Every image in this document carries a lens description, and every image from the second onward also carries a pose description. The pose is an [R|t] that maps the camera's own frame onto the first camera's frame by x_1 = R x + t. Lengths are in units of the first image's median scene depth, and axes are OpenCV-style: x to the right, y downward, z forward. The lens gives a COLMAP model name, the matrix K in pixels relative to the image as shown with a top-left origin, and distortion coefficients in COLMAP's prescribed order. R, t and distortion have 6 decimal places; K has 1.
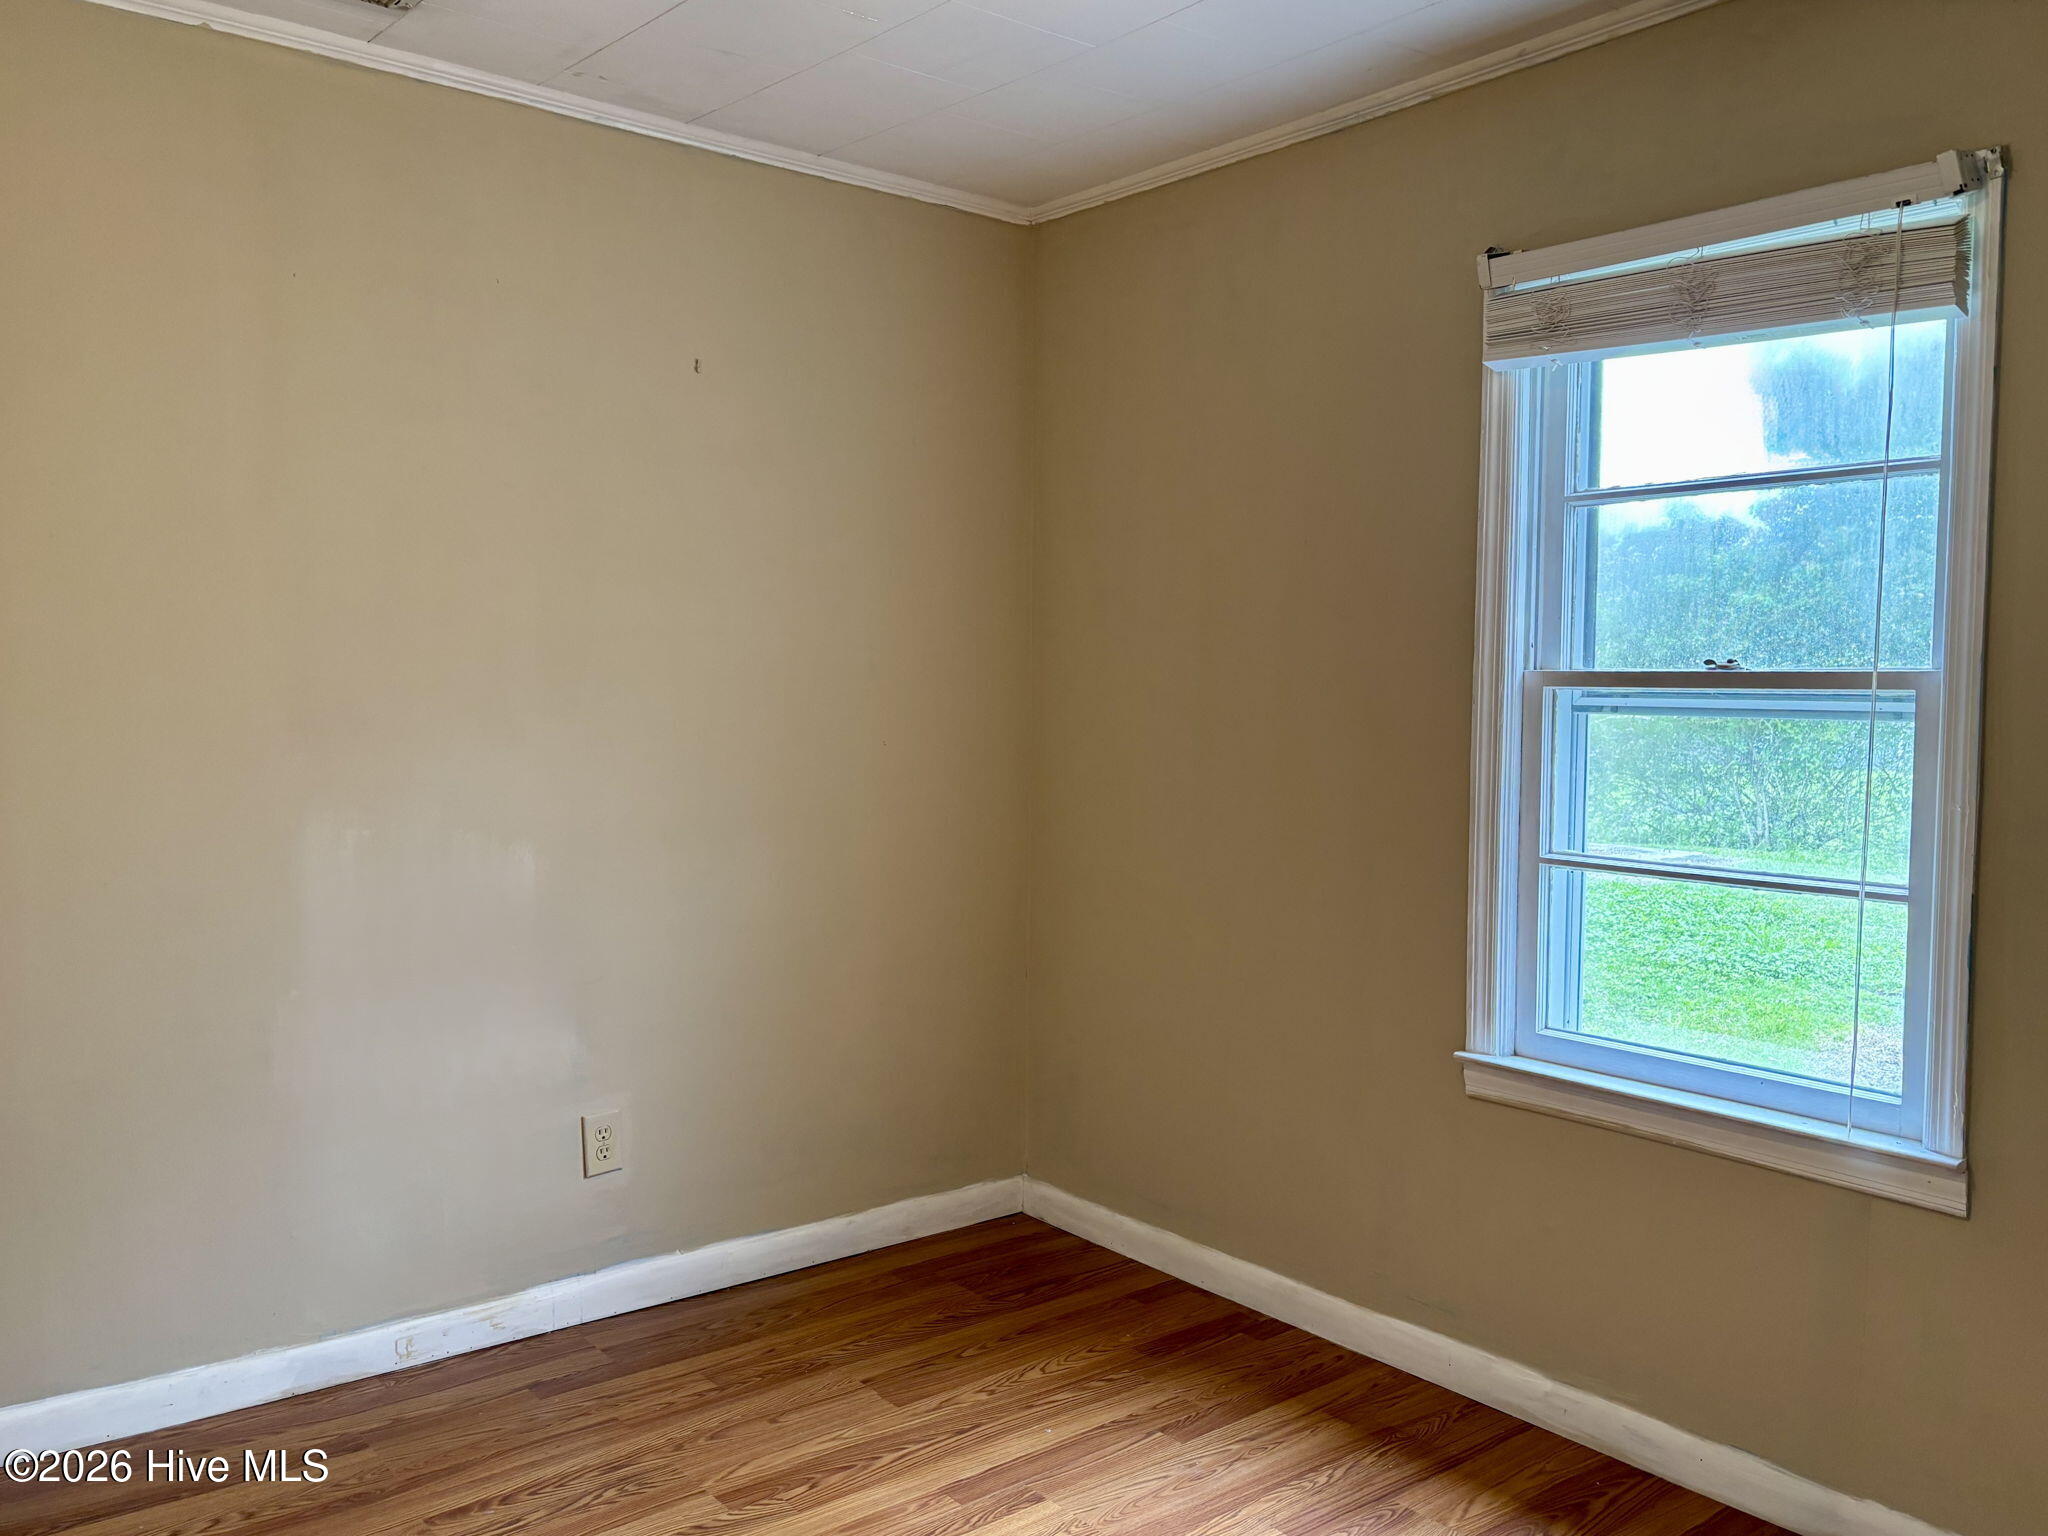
lens RADIAL K [[1643.1, 0, 1032.1], [0, 1643.1, 776.6], [0, 0, 1]] dist [0.017773, -0.002007]
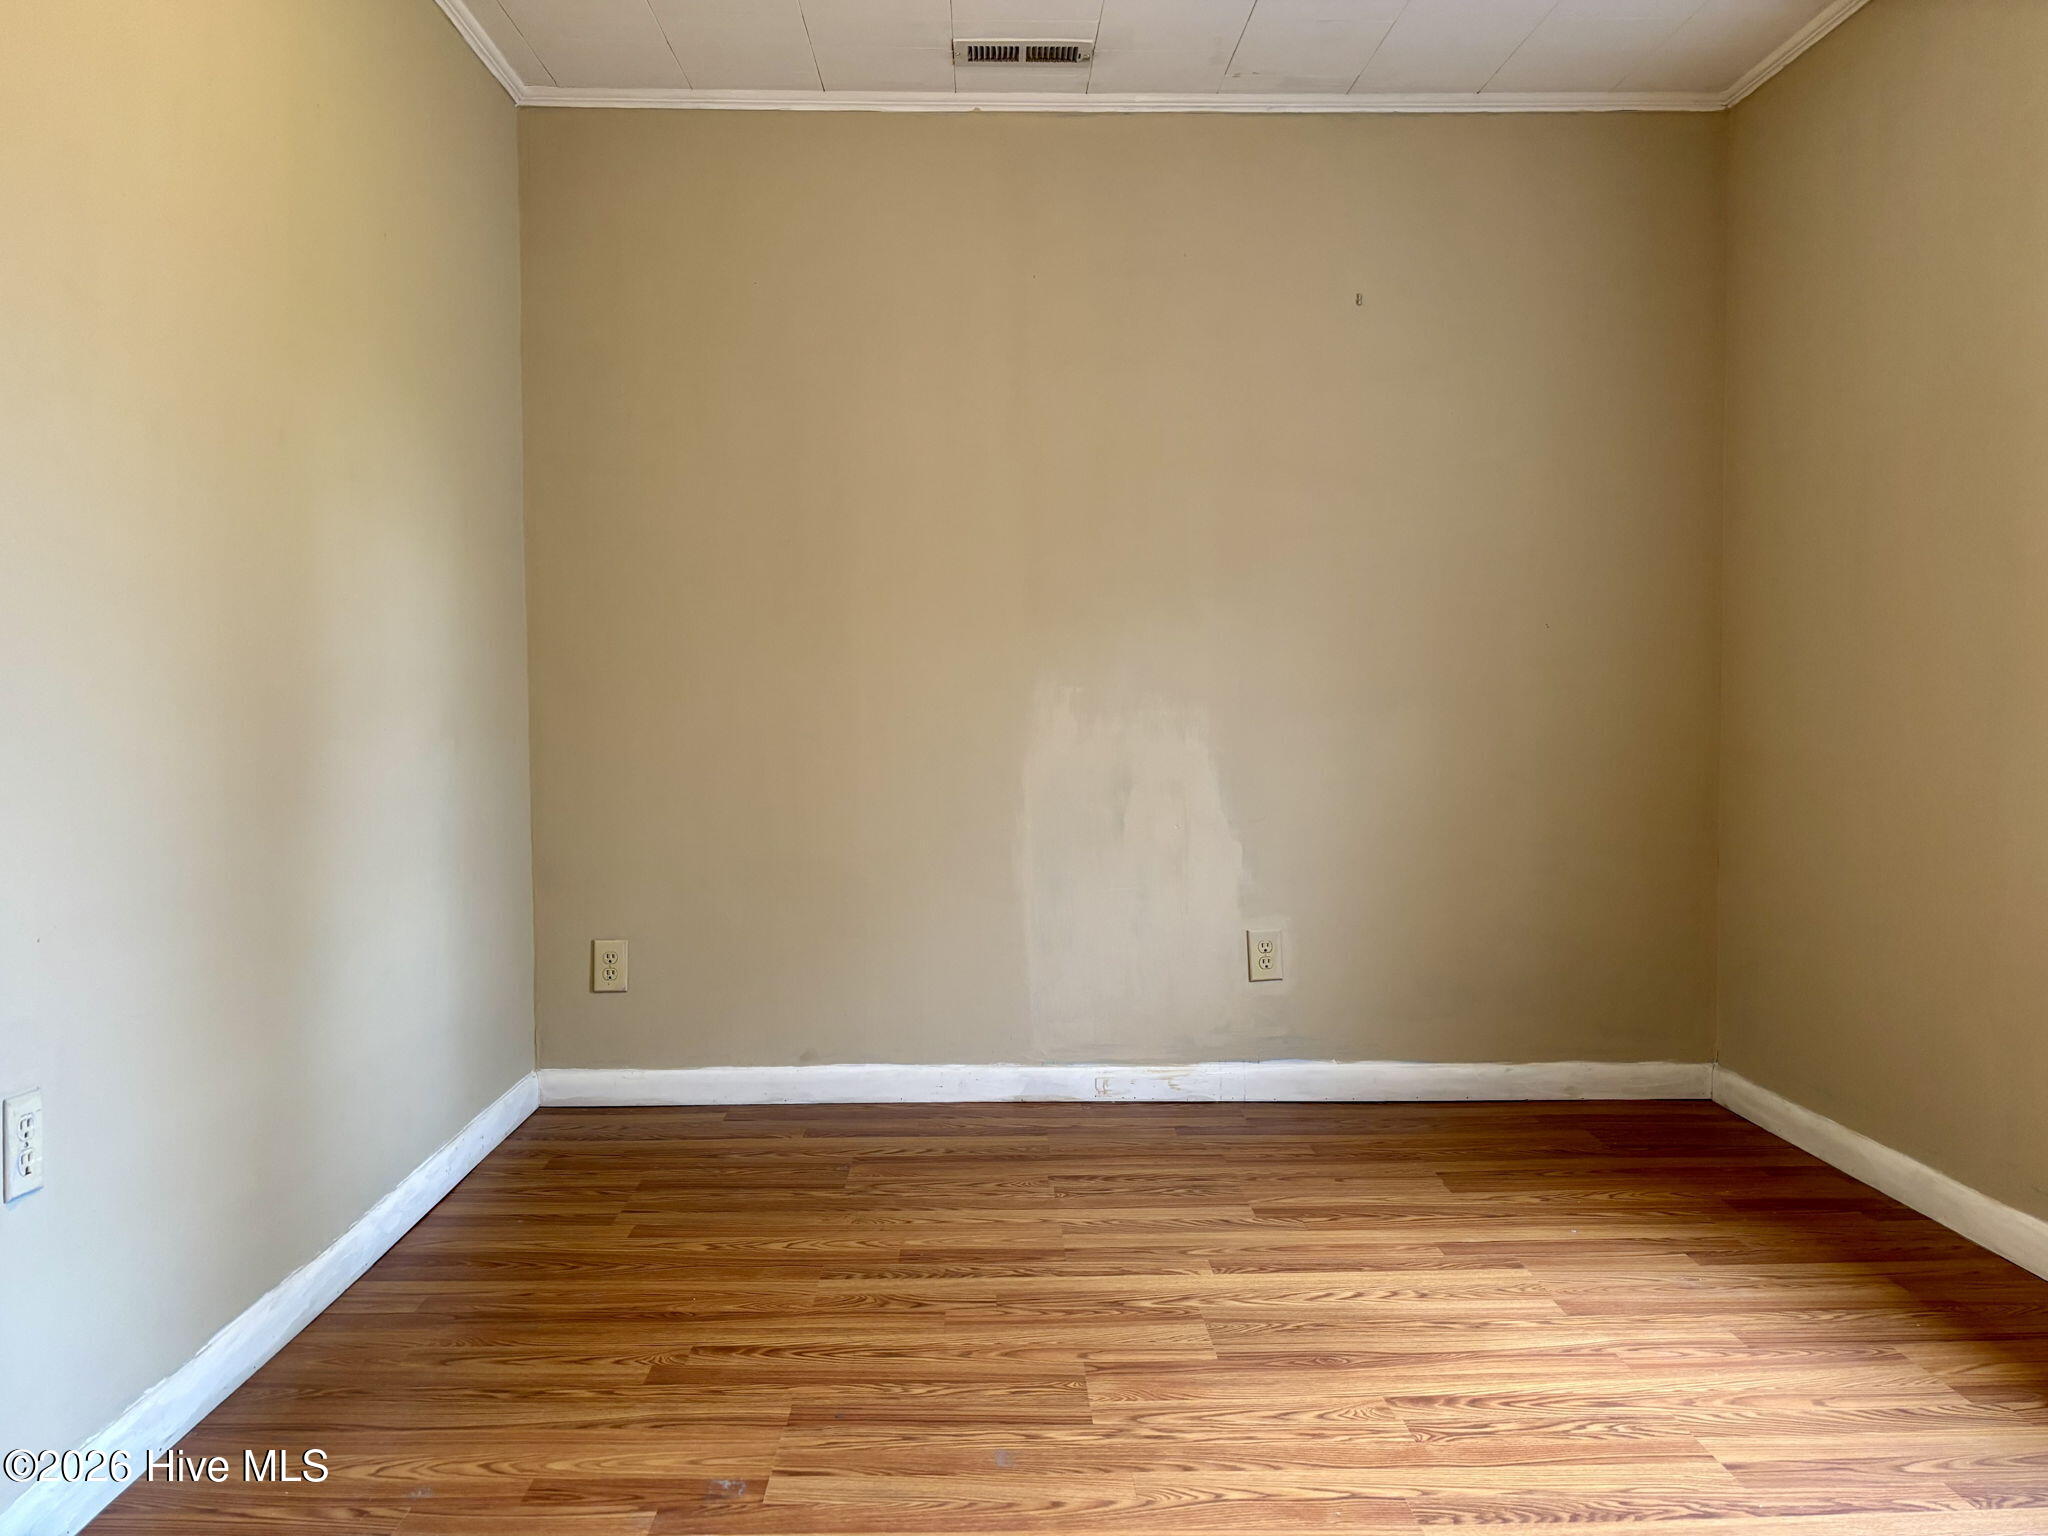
lens RADIAL K [[1541.3, 0, 1007.0], [0, 1541.3, 760.8], [0, 0, 1]] dist [0.065605, -0.068165]
pose [[0.784737, 0.005595, -0.619804, 0.306883], [-0.024011, 0.999483, -0.021378, 0.114859], [0.619364, 0.031658, 0.784465, -0.009901]]
